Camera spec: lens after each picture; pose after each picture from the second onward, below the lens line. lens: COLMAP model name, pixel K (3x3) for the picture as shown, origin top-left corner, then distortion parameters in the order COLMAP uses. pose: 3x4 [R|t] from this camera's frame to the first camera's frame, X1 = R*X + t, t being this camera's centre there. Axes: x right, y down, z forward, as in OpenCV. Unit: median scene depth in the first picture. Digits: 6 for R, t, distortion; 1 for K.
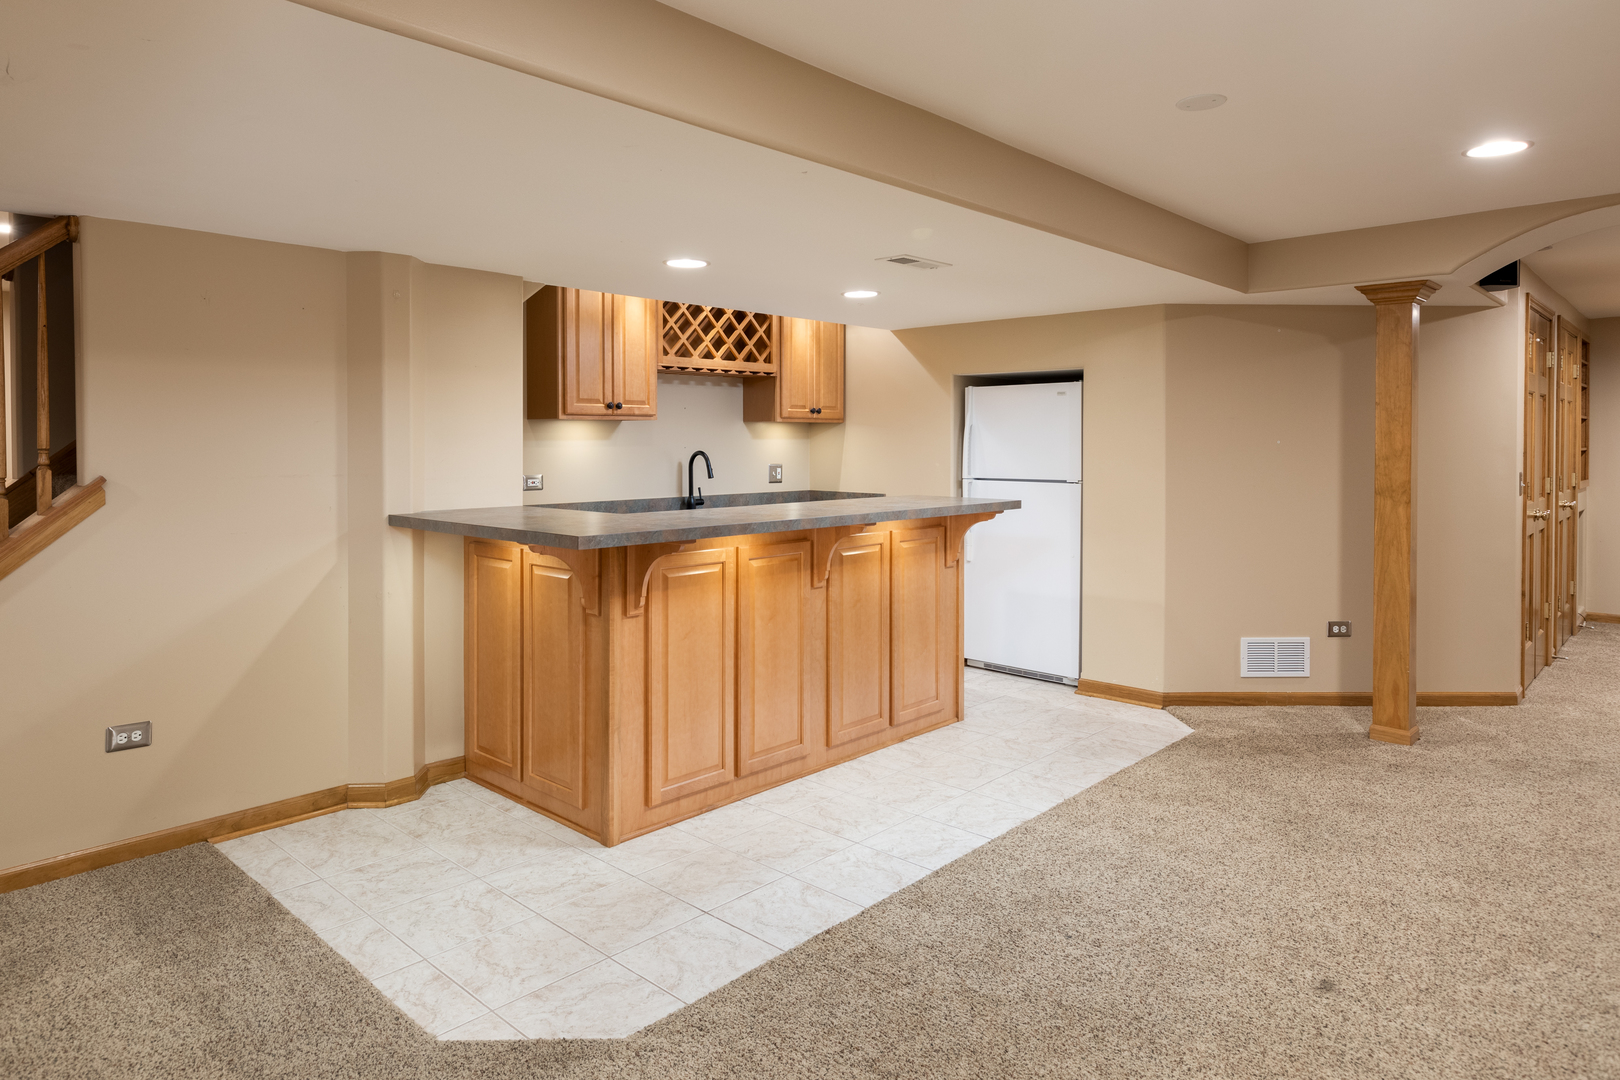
lens RADIAL K [[989.0, 0, 794.3], [0, 989.0, 460.8], [0, 0, 1]] dist [-0.009789, 0.000456]
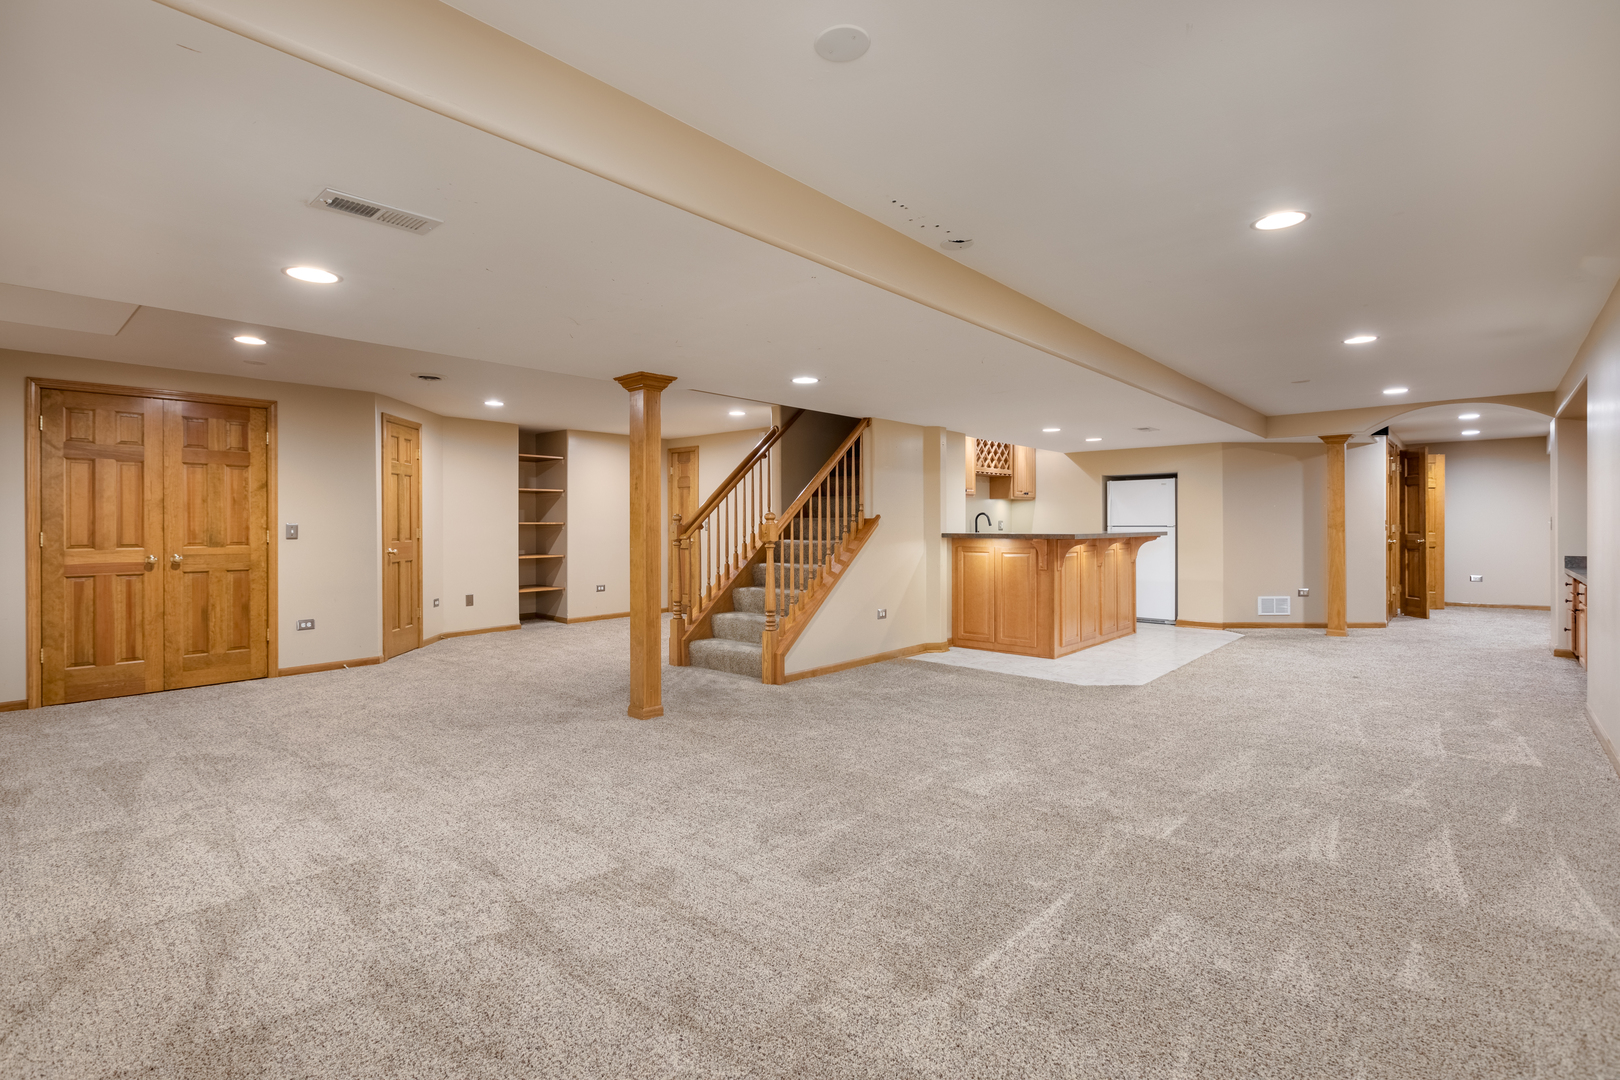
lens RADIAL K [[741.9, 0, 796.0], [0, 741.9, 533.1], [0, 0, 1]] dist [0.001460, 0.000195]
pose [[0.999782, -0.002002, 0.020794, -0.591462], [0.002218, 0.999944, -0.010334, 0.054972], [-0.020773, 0.010378, 0.999730, -0.602182]]
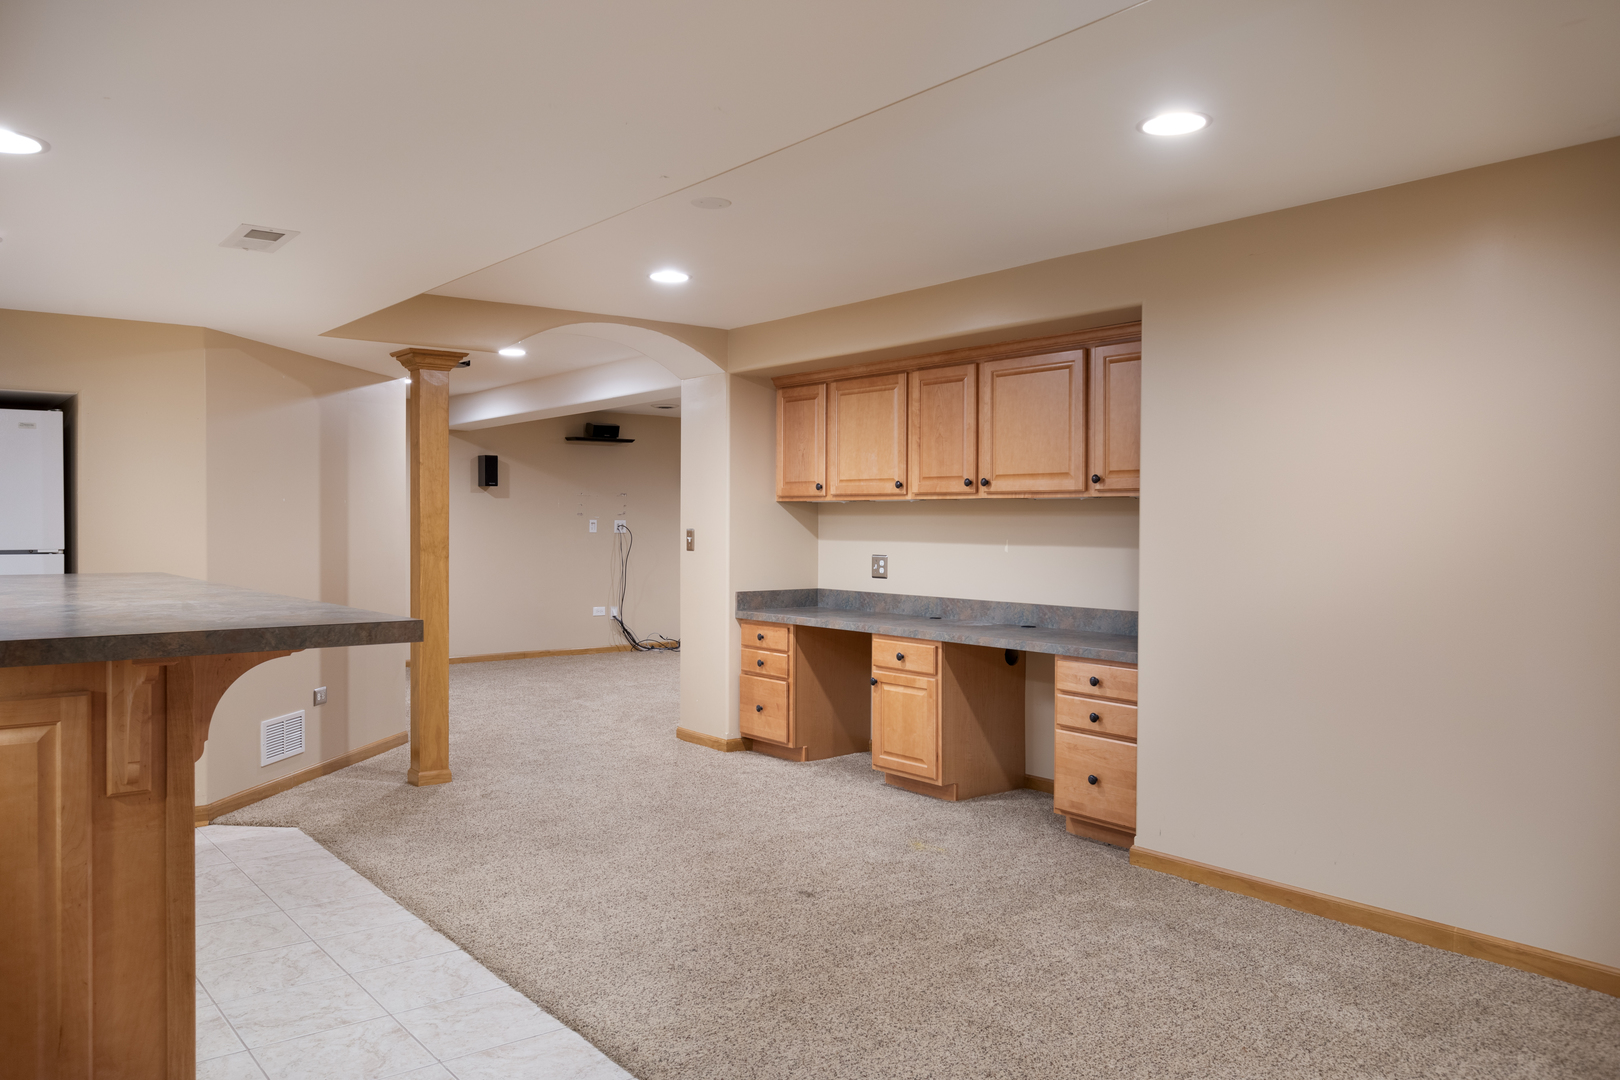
lens RADIAL K [[1204.6, 0, 805.0], [0, 1204.6, 534.2], [0, 0, 1]] dist [0.004111, -0.002934]
pose [[0.143848, -0.012870, 0.989516, -0.540449], [0.013350, 0.999850, 0.011064, 0.006943], [-0.989510, 0.011618, 0.143998, 0.365512]]
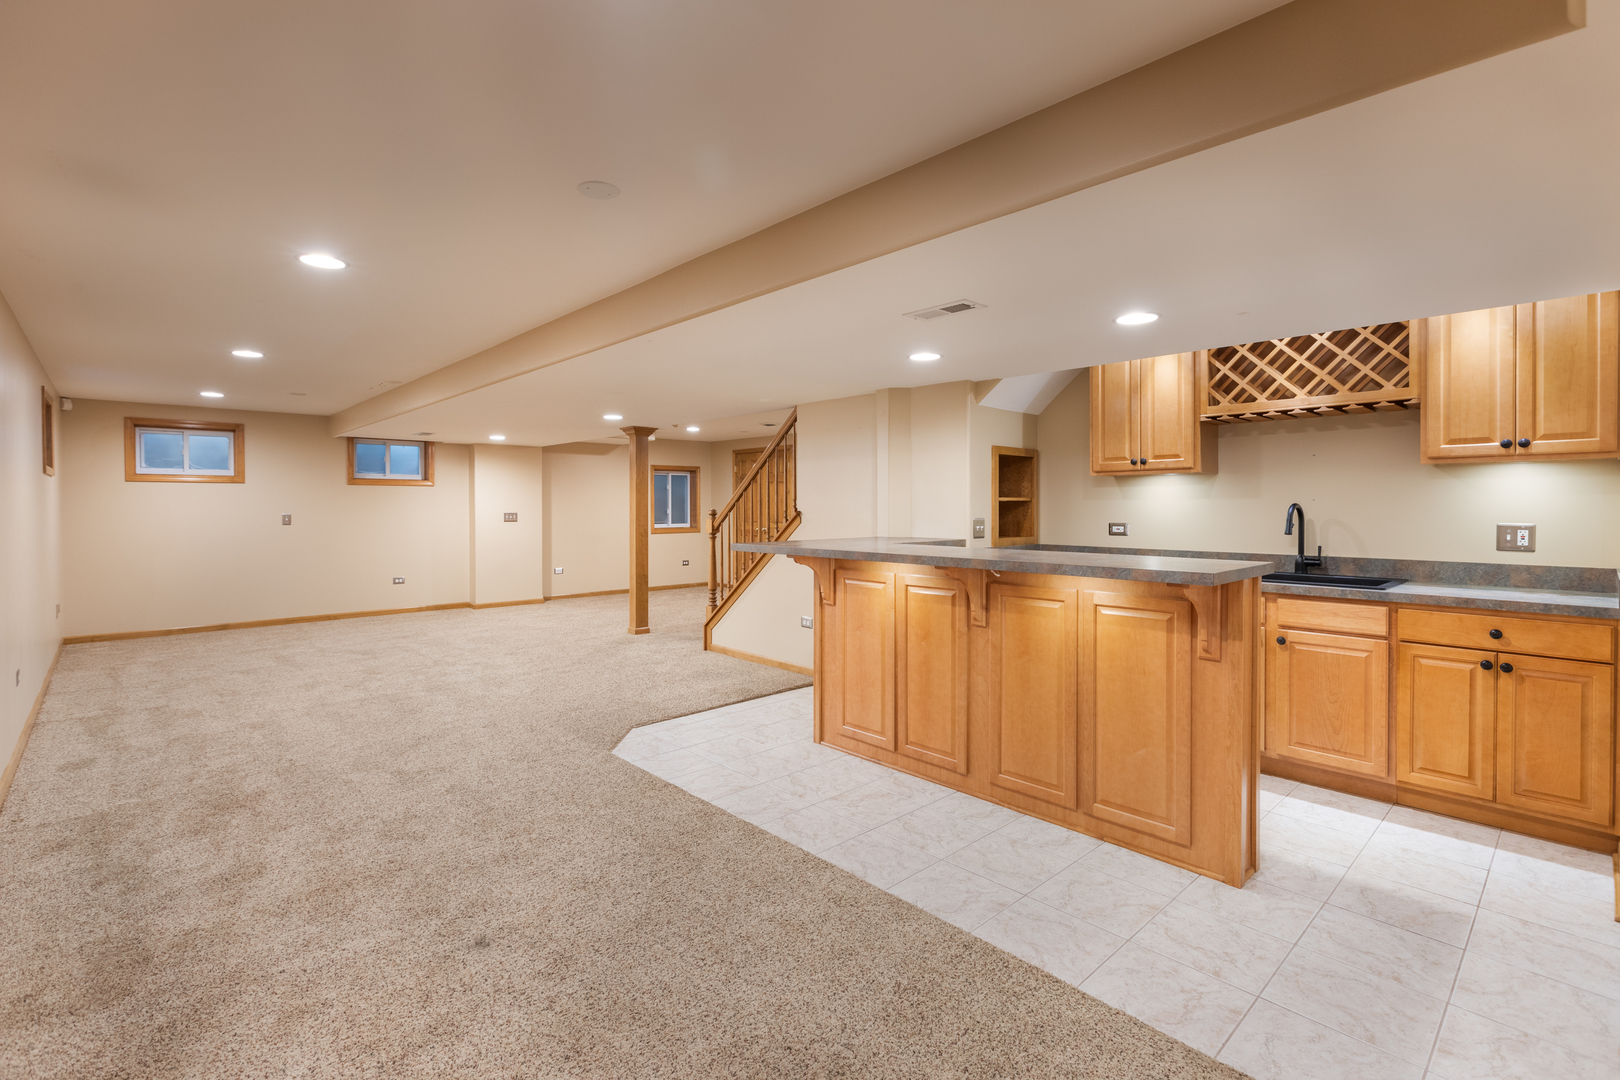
lens RADIAL K [[741.9, 0, 807.7], [0, 741.9, 536.6], [0, 0, 1]] dist [0.001460, 0.000195]
pose [[-0.062443, 0.053269, -0.996626, 0.688540], [-0.010390, 0.998486, 0.054020, -0.013623], [0.997994, 0.013728, -0.061795, 0.703105]]
